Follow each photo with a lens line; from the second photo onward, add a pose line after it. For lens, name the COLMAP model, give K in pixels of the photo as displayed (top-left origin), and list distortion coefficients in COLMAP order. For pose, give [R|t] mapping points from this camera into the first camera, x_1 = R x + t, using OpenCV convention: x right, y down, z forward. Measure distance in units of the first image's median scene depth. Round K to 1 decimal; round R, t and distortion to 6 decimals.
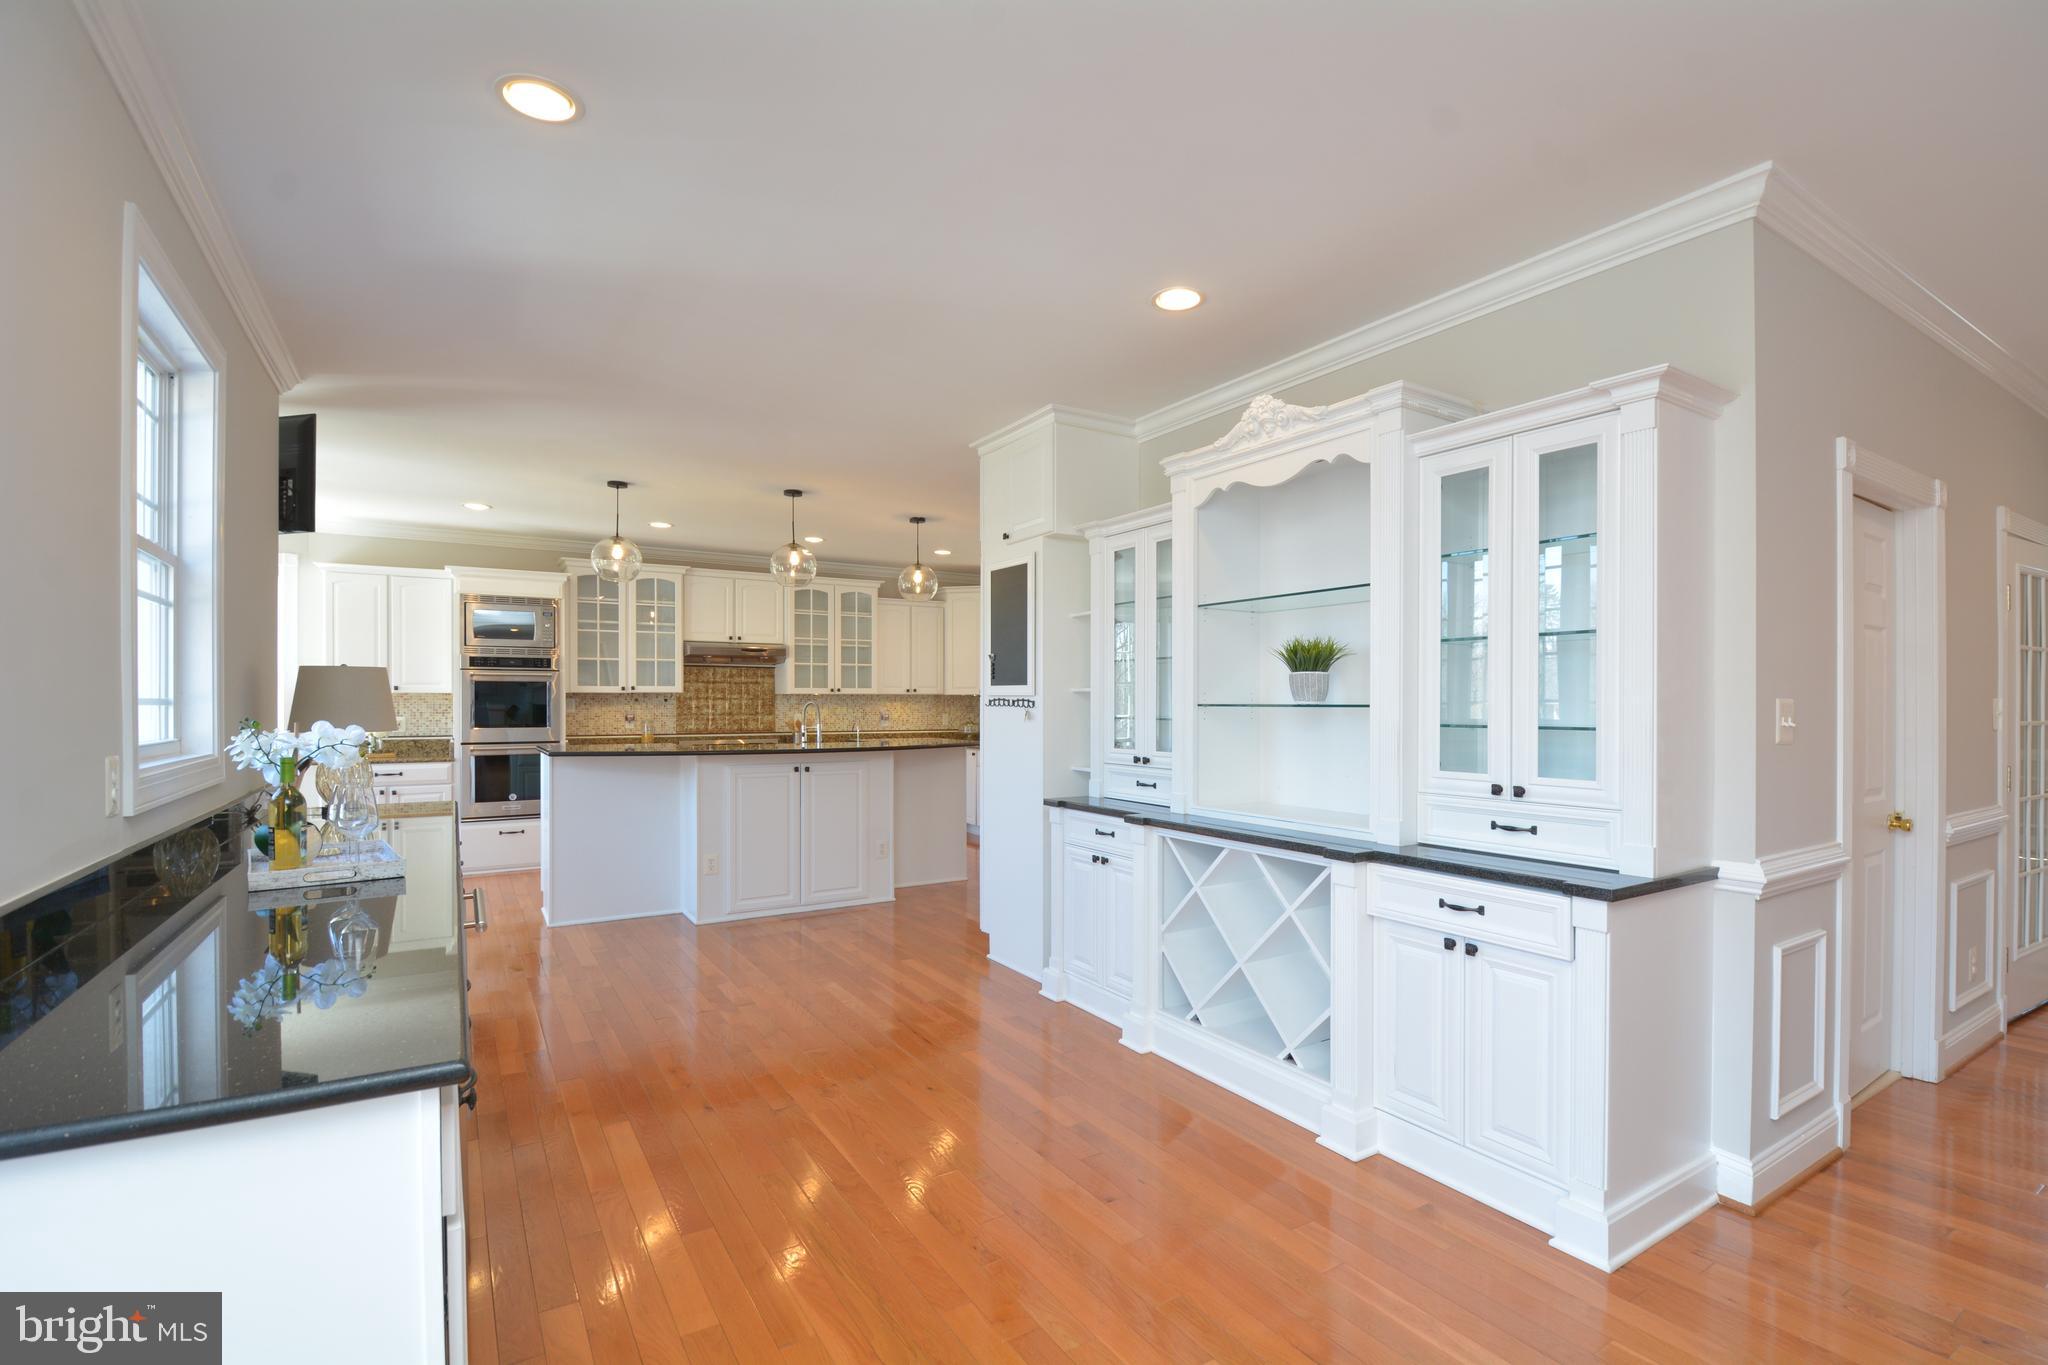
lens RADIAL K [[933.1, 0, 1061.4], [0, 933.1, 705.3], [0, 0, 1]] dist [0.004189, -0.000169]
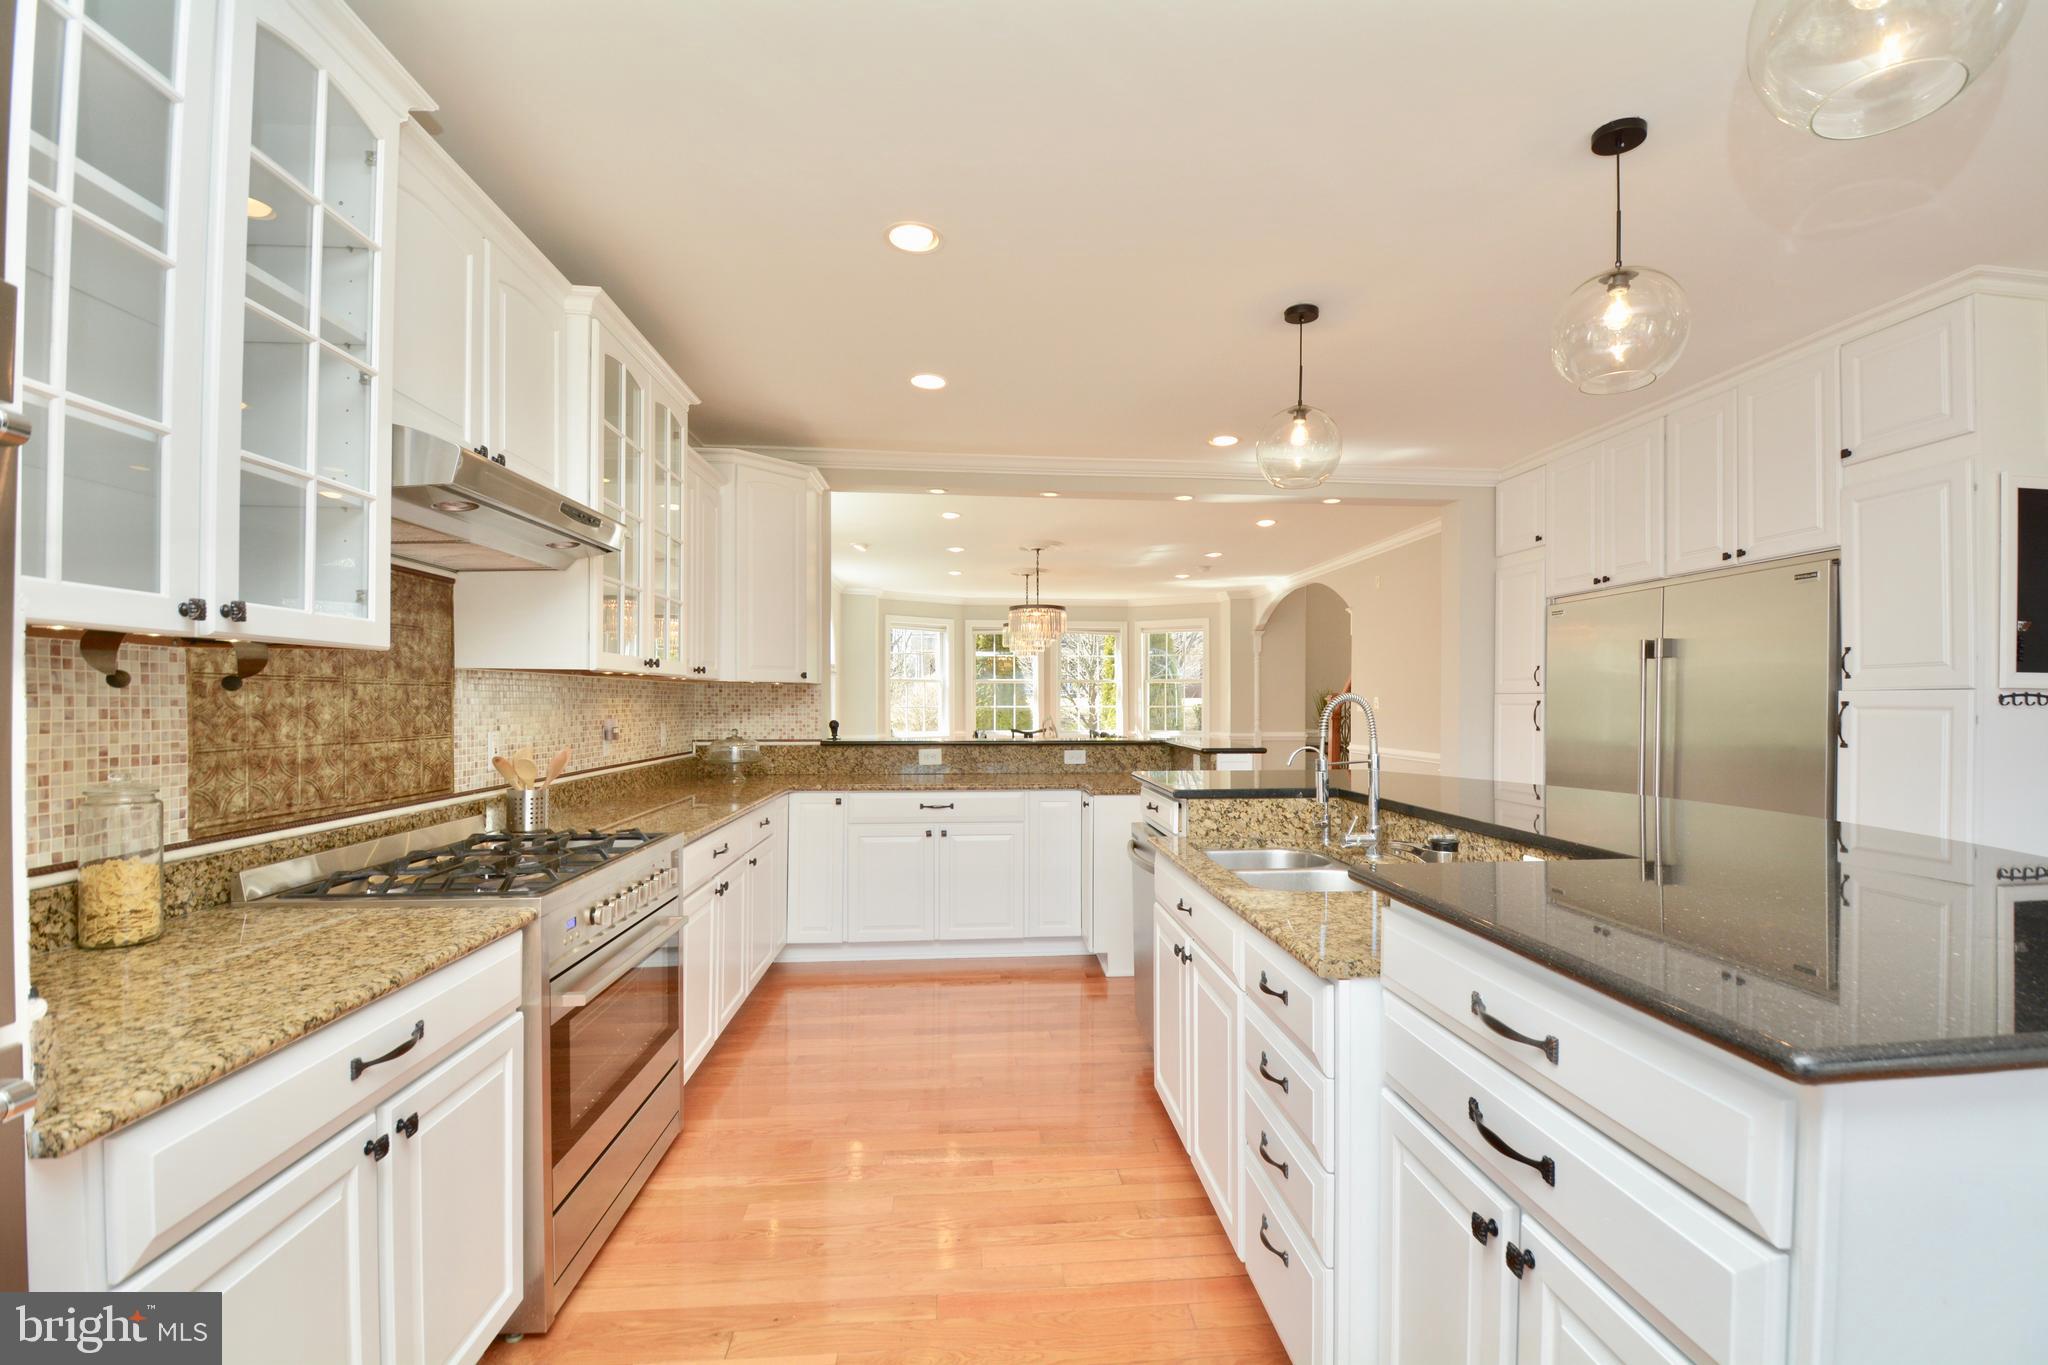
lens RADIAL K [[894.0, 0, 1034.3], [0, 894.0, 686.8], [0, 0, 1]] dist [-0.000210, -0.016404]
pose [[0.479400, 0.011074, 0.877527, -0.517172], [0.004870, 0.999871, -0.015278, -0.000659], [-0.877583, 0.011598, 0.479285, 0.761556]]
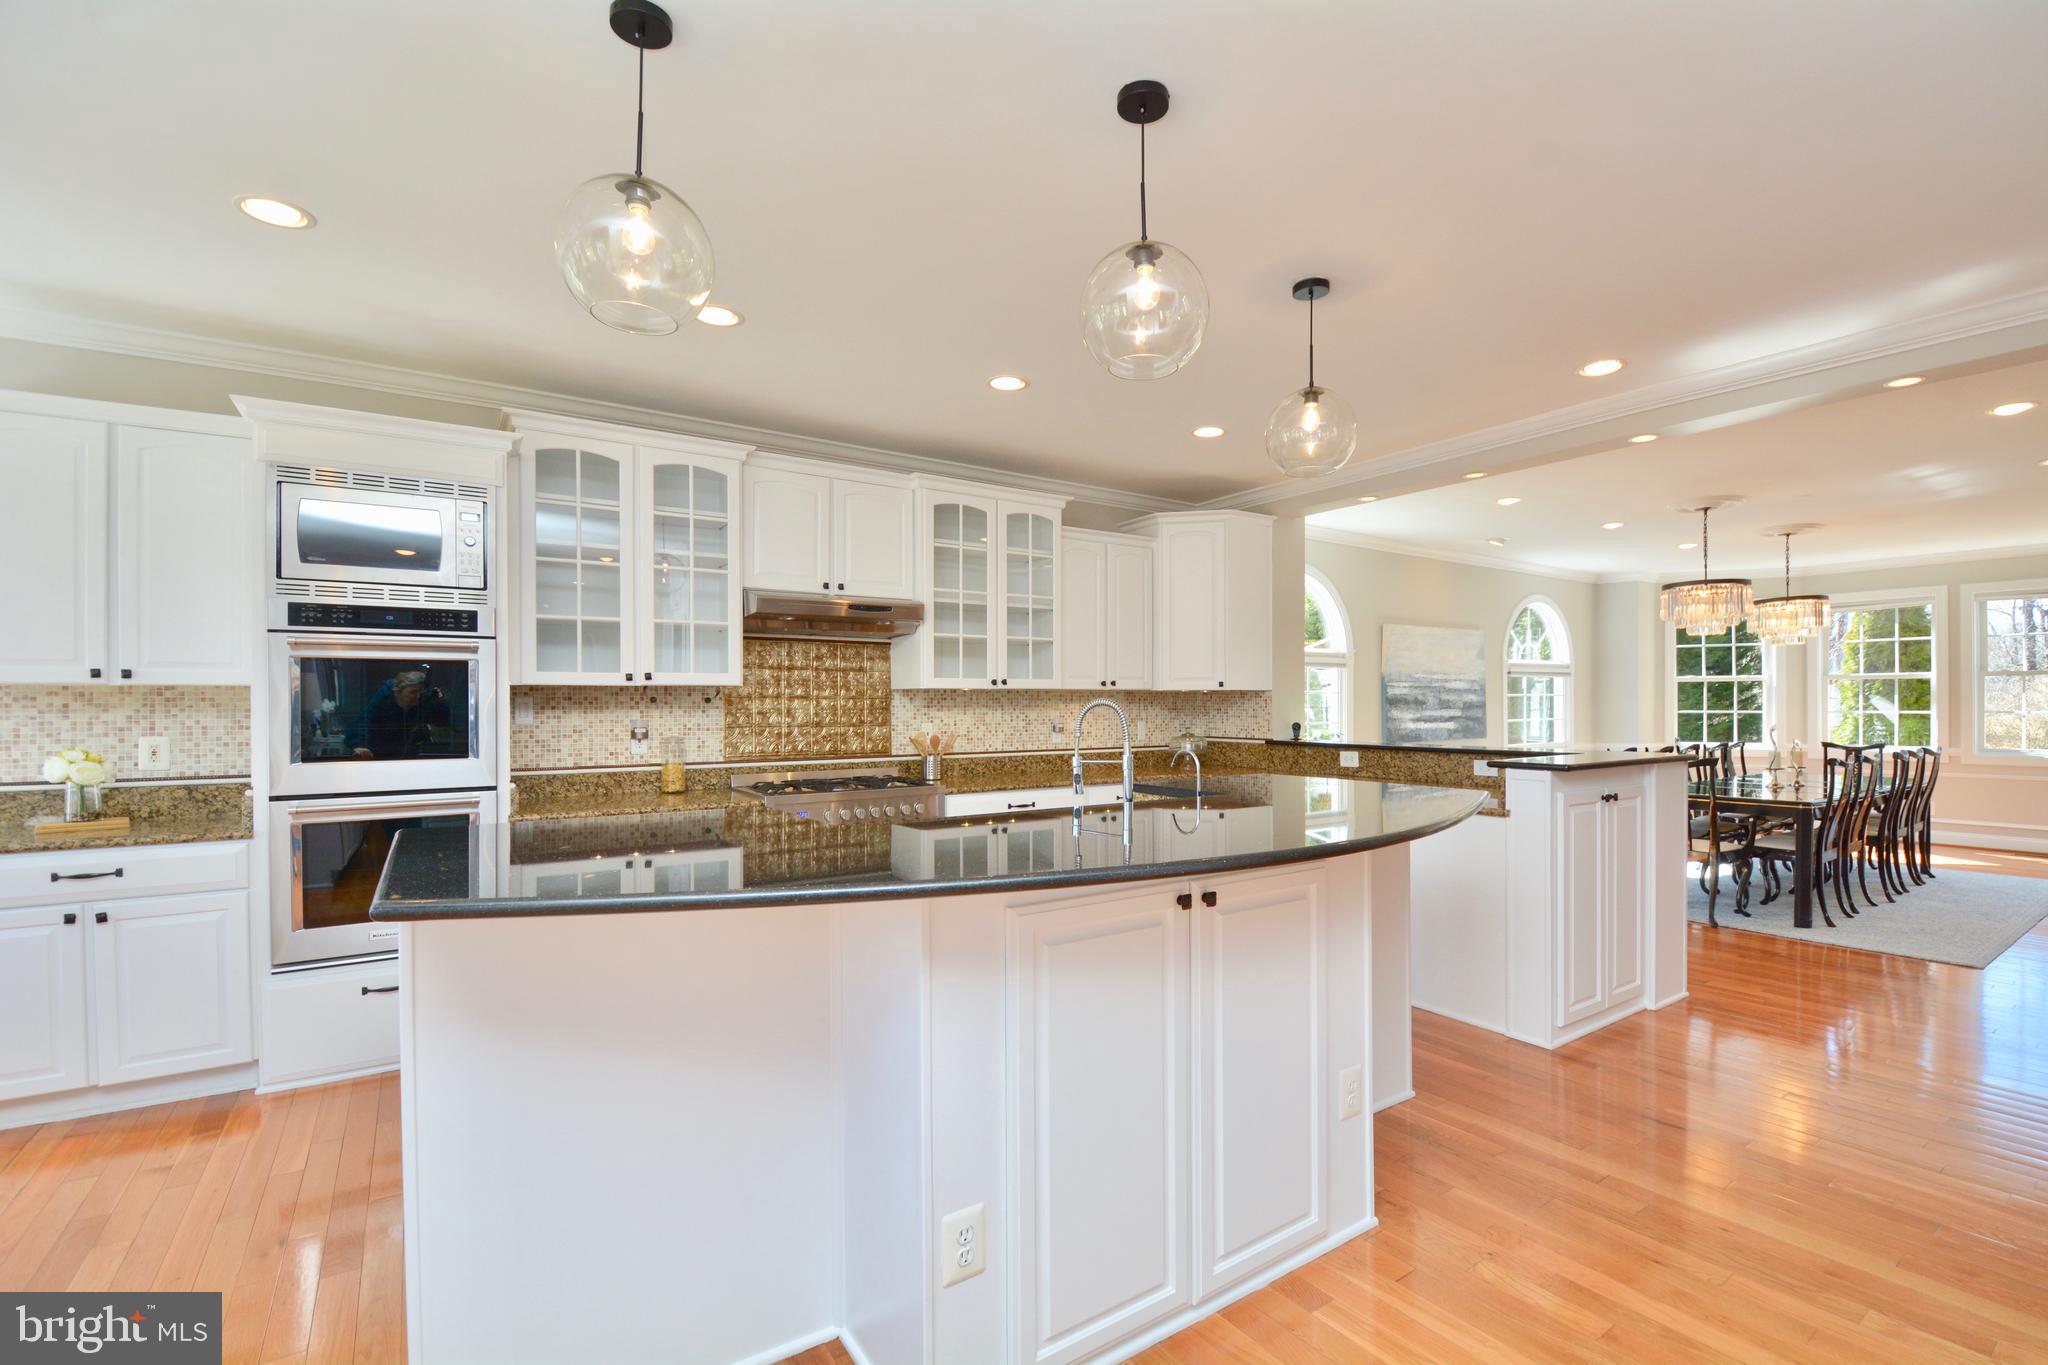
lens RADIAL K [[893.4, 0, 1050.4], [0, 893.4, 703.9], [0, 0, 1]] dist [0.010738, -0.017584]
pose [[0.999842, -0.005743, 0.016849, -0.238704], [0.005855, 0.999961, -0.006590, 0.001310], [-0.016811, 0.006688, 0.999836, 0.490217]]
